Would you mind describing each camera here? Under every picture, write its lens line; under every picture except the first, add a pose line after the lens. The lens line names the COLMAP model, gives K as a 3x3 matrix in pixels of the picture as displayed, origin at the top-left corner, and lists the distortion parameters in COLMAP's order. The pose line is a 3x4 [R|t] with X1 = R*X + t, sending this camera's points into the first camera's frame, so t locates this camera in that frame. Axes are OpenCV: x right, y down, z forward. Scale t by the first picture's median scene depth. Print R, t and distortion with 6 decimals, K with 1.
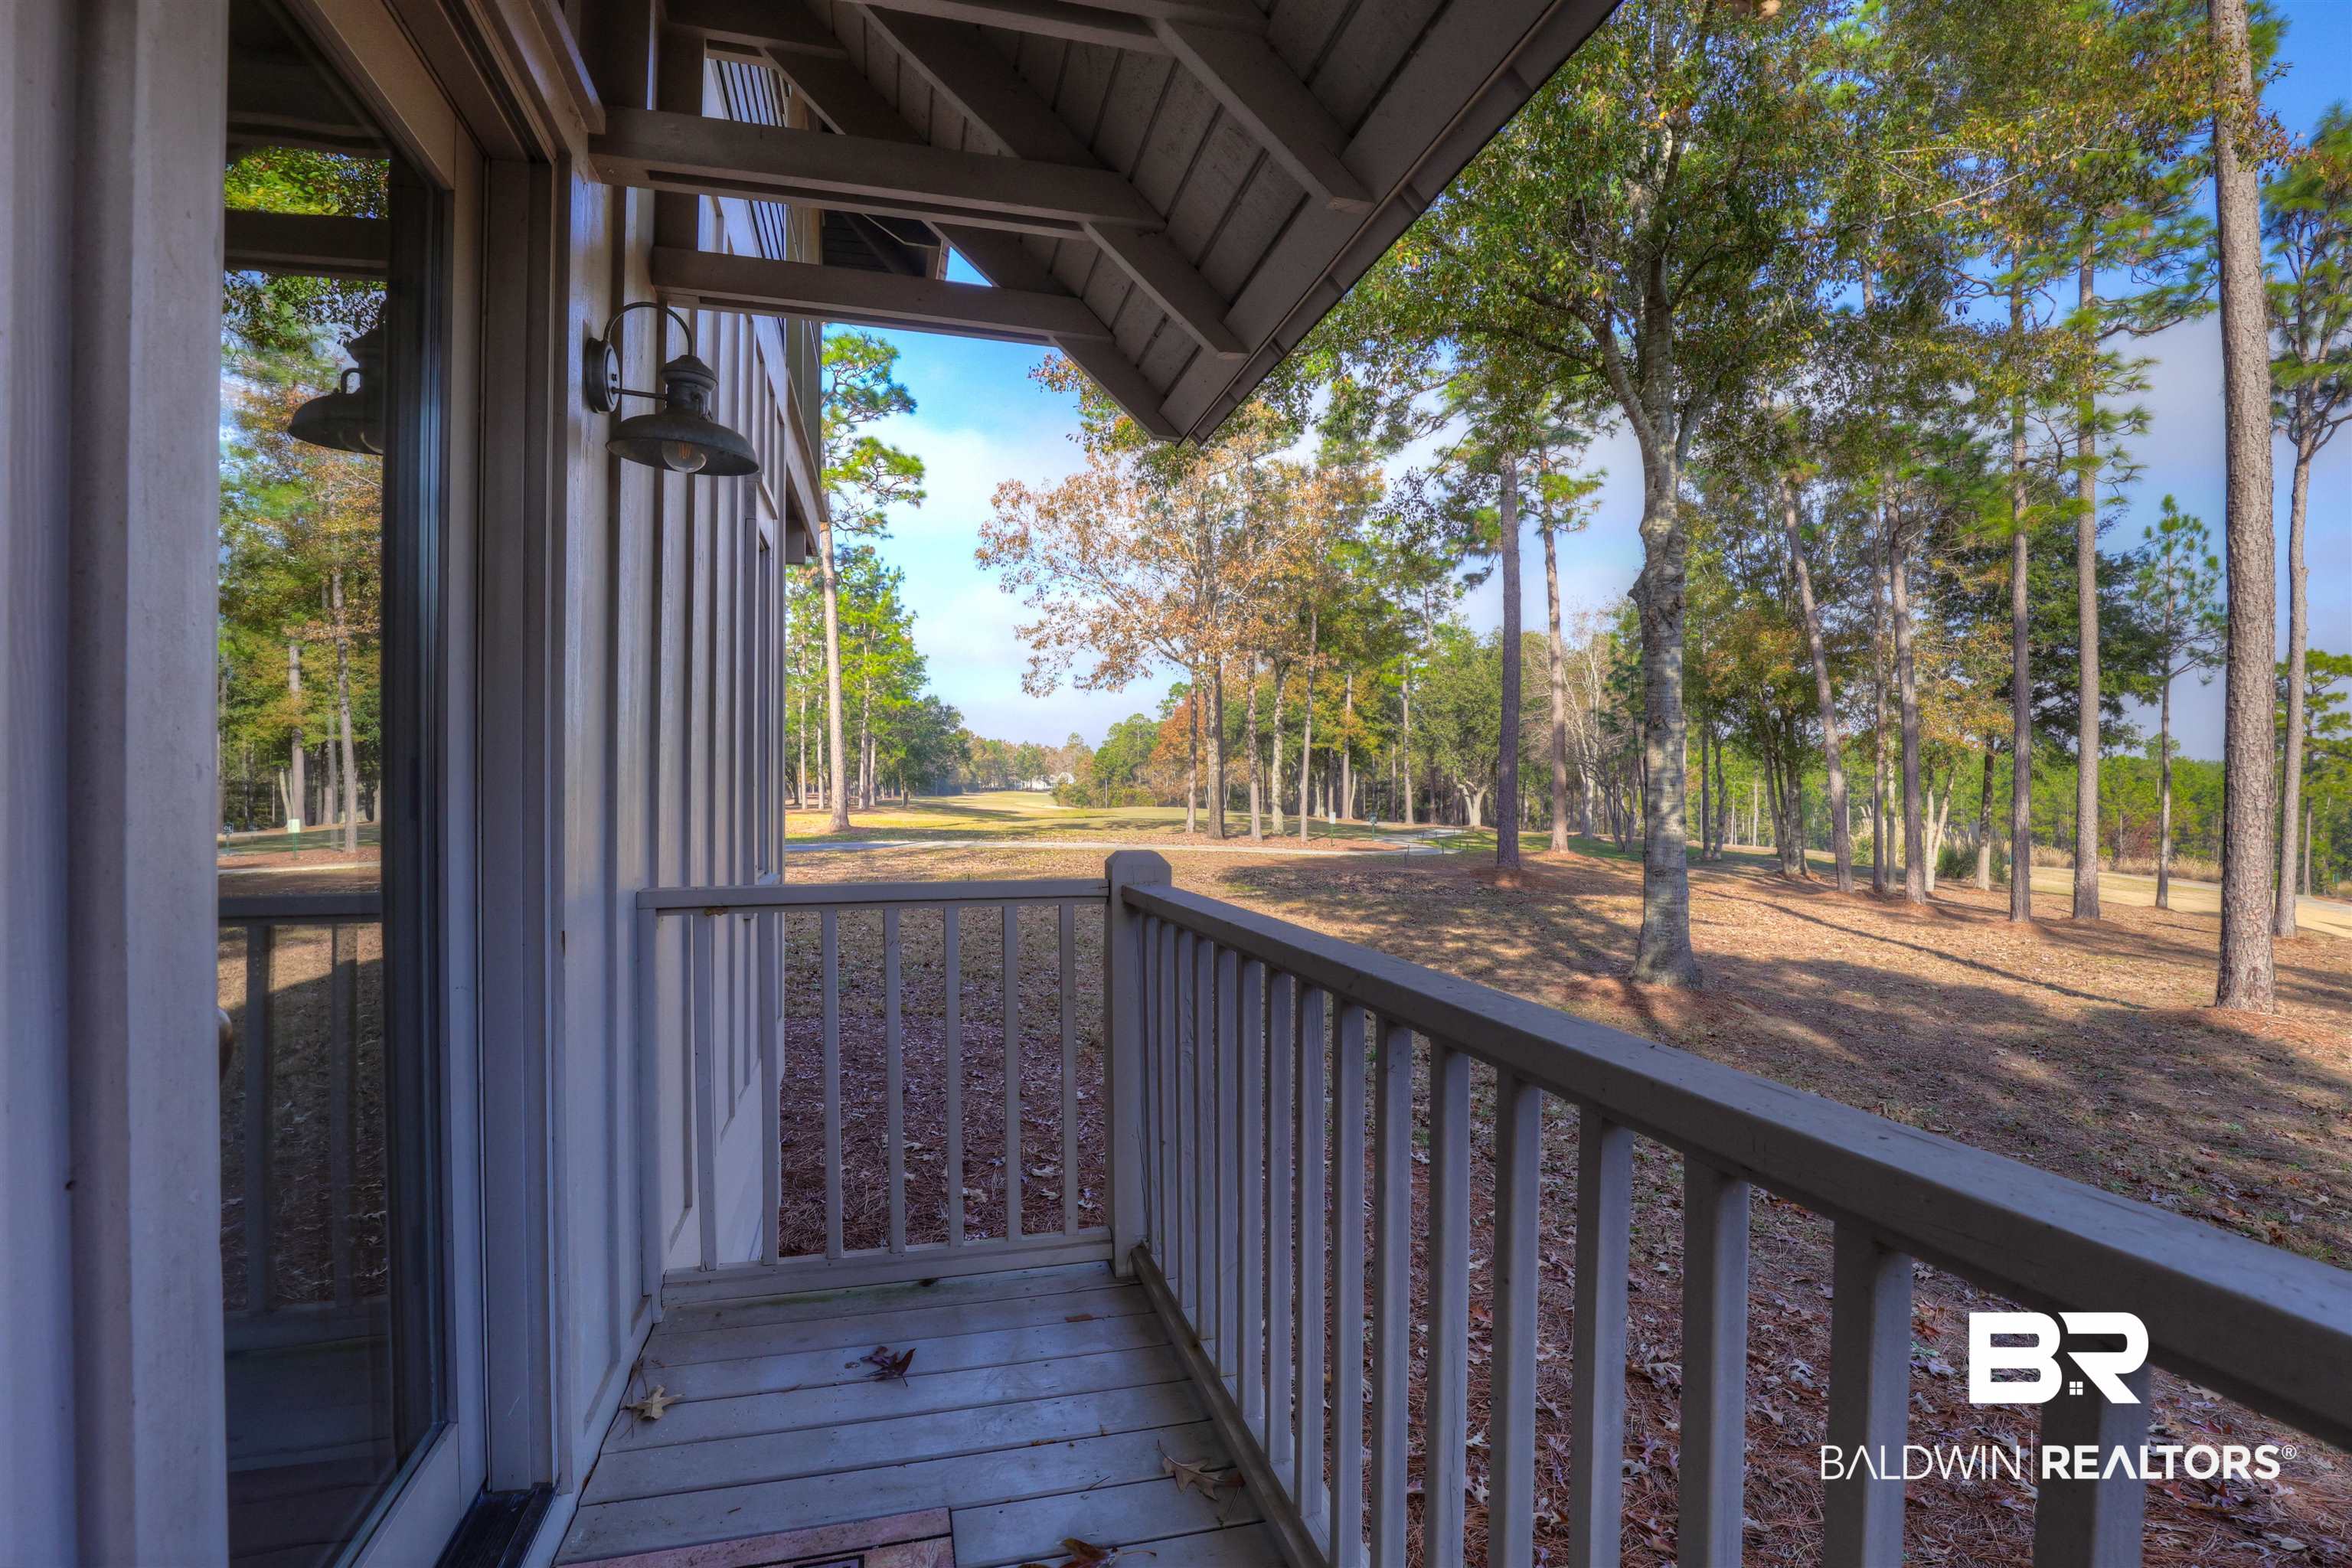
lens RADIAL K [[1131.9, 0, 1191.9], [0, 1131.9, 796.5], [0, 0, 1]] dist [-0.018711, 0.002143]
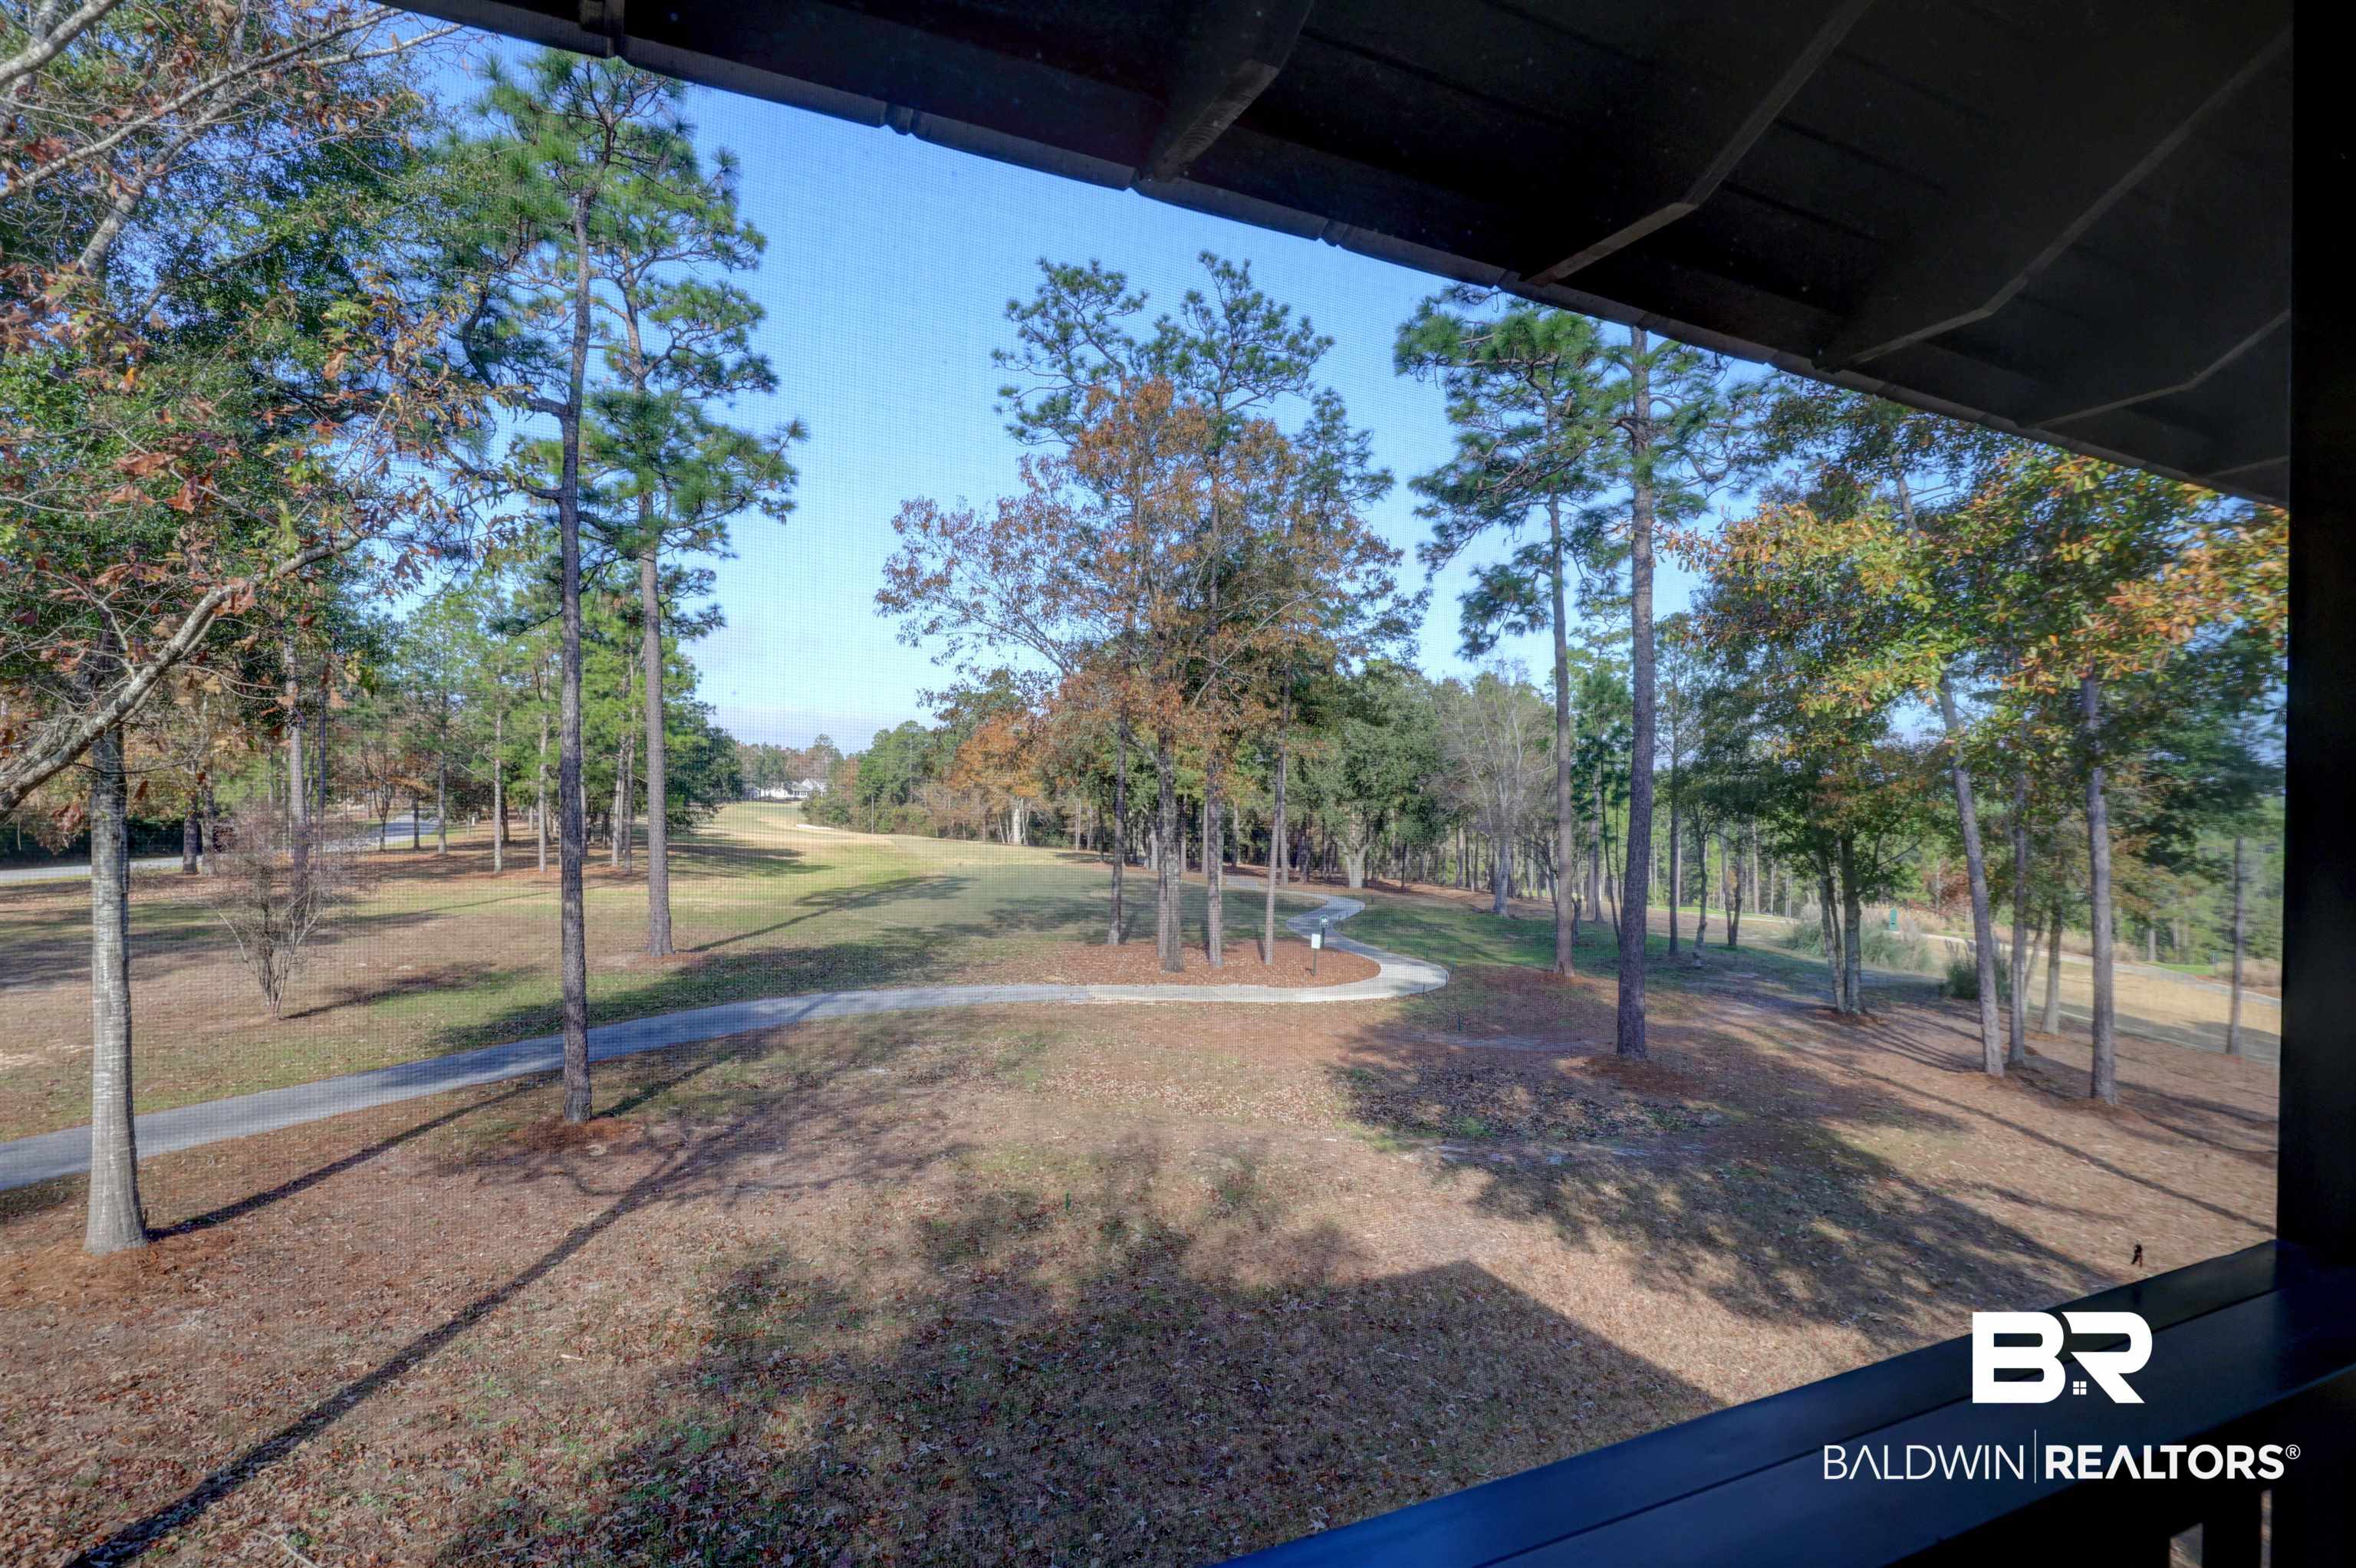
lens RADIAL K [[1246.4, 0, 1176.5], [0, 1246.4, 772.9], [0, 0, 1]] dist [-0.001284, 0.001746]
pose [[0.981159, 0.021779, 0.191970, -0.082324], [-0.018179, 0.999625, -0.020493, -0.045908], [-0.192345, 0.016617, 0.981187, 0.086328]]
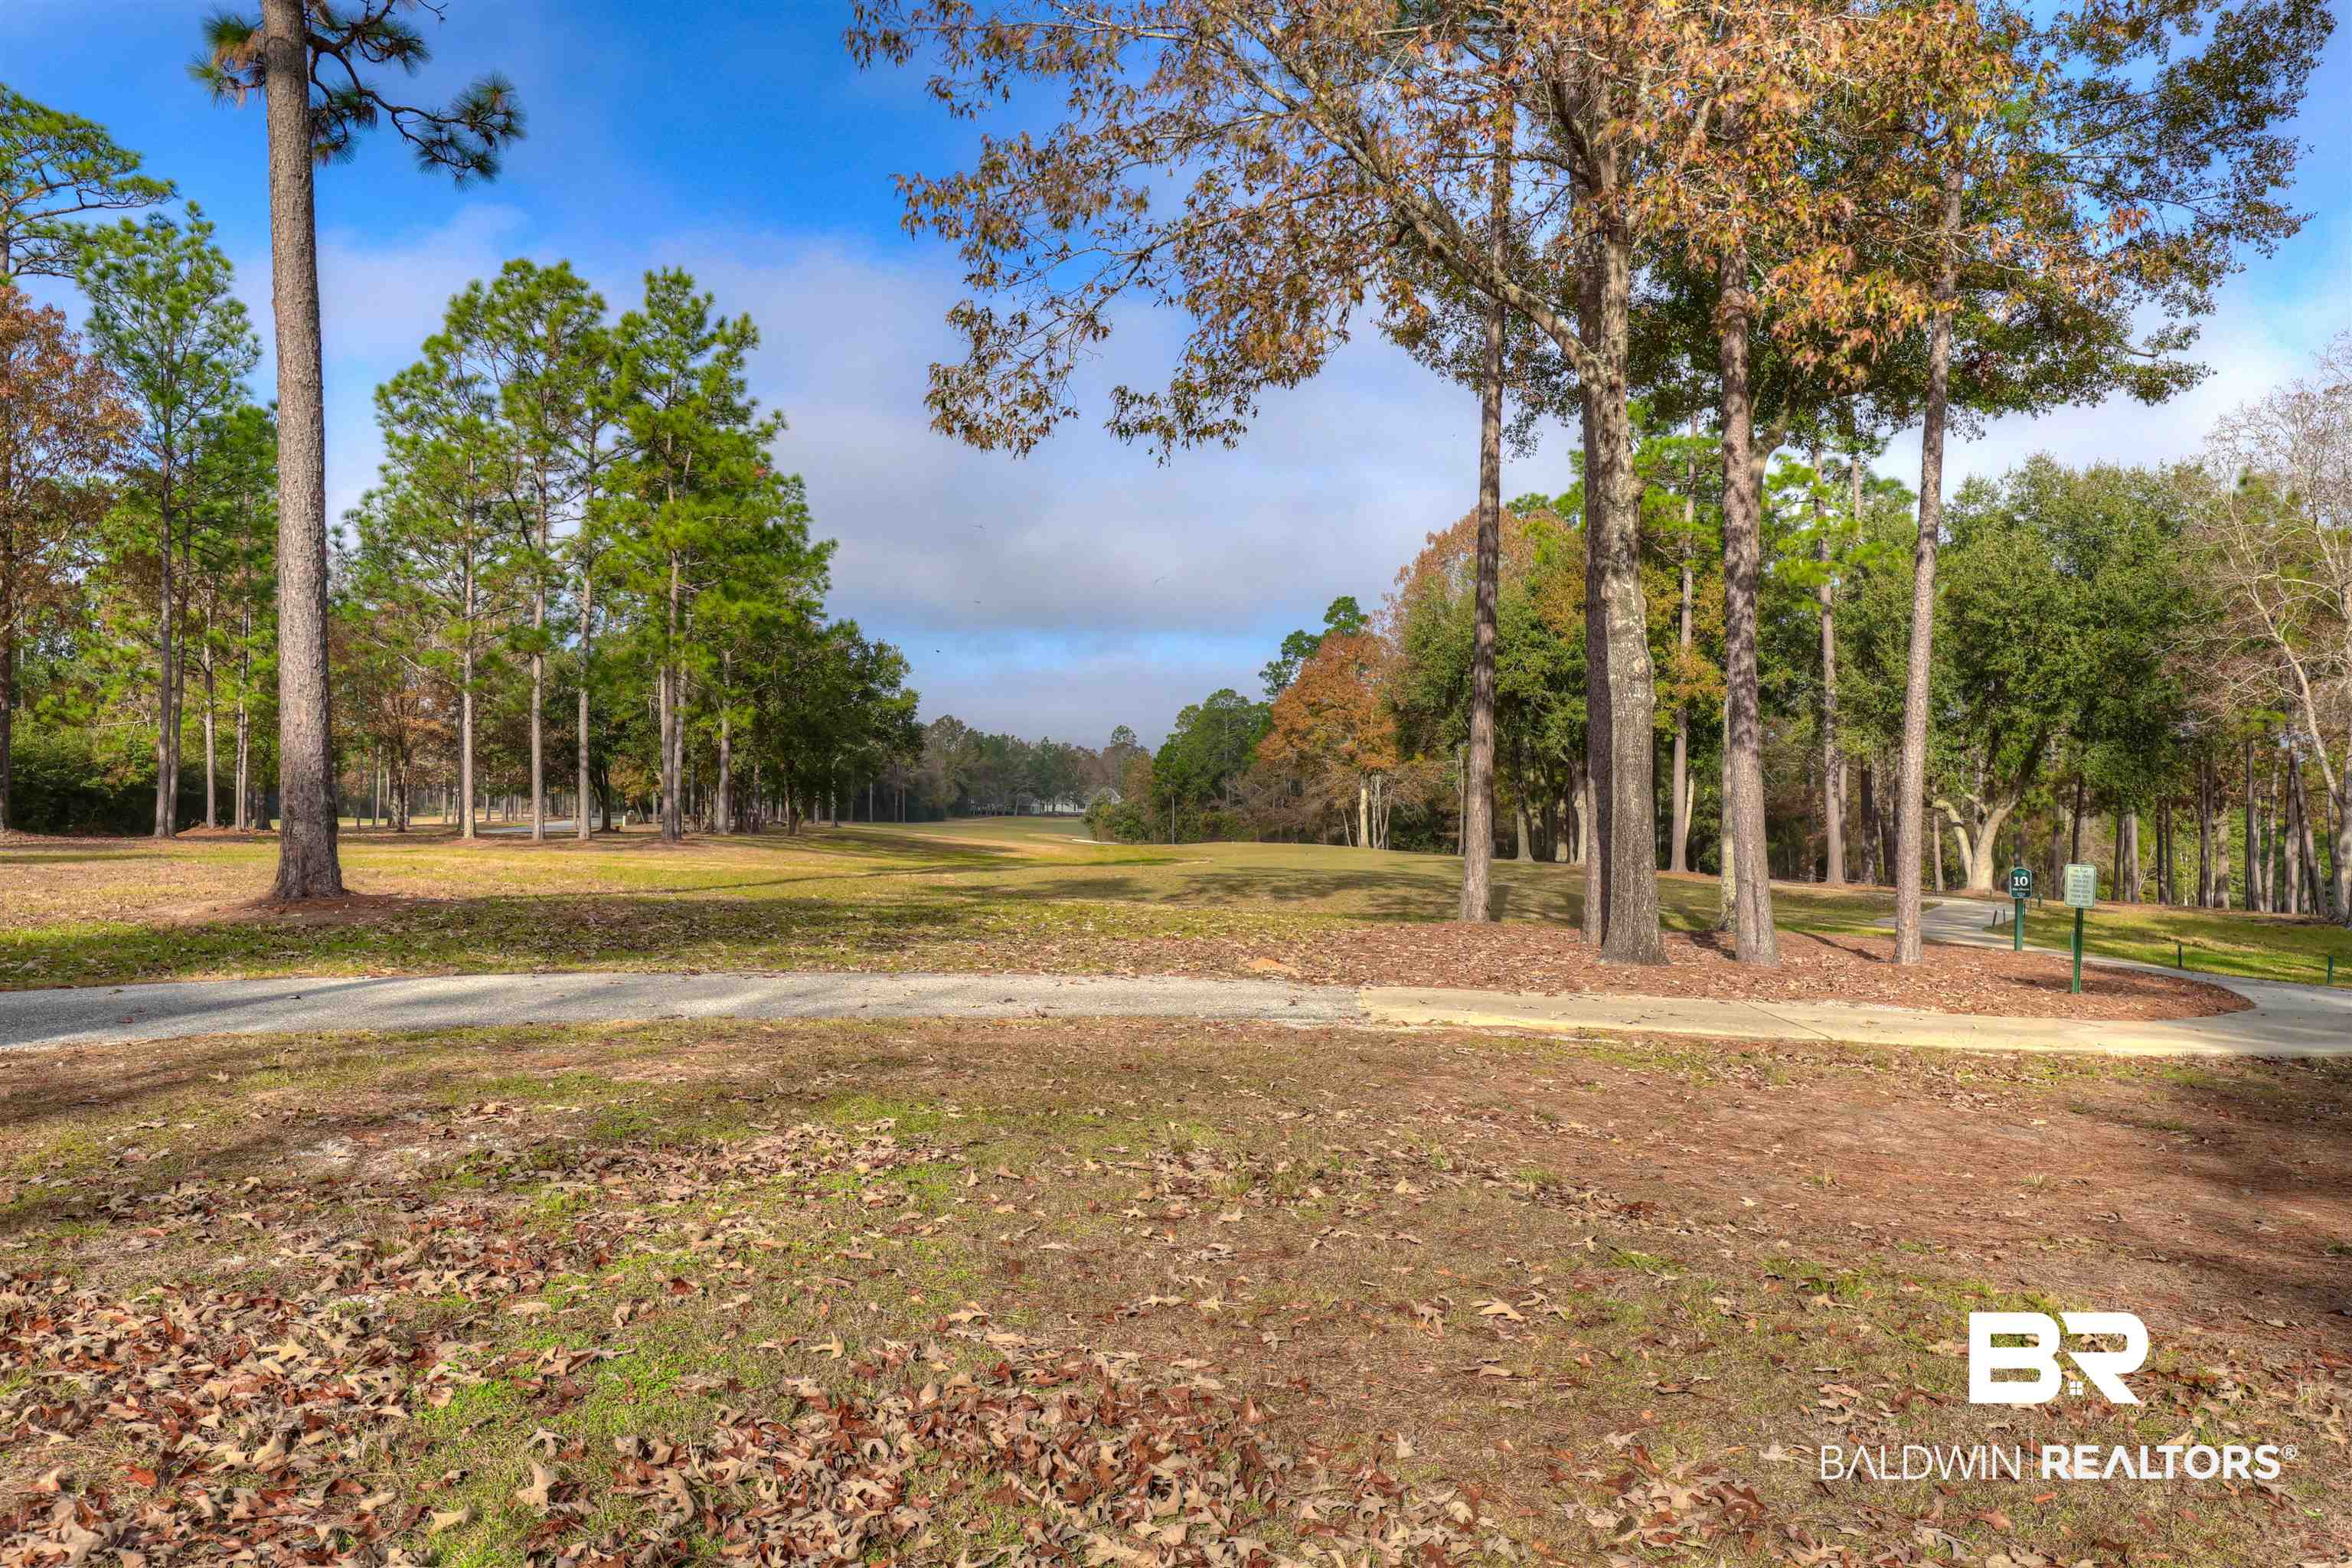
lens RADIAL K [[1626.6, 0, 1179.5], [0, 1626.6, 795.0], [0, 0, 1]] dist [0.014032, 0.000945]
pose [[0.997649, 0.007257, -0.068140, -0.034323], [-0.008647, 0.999760, -0.020132, 0.003726], [0.067978, 0.020674, 0.997473, 0.344817]]
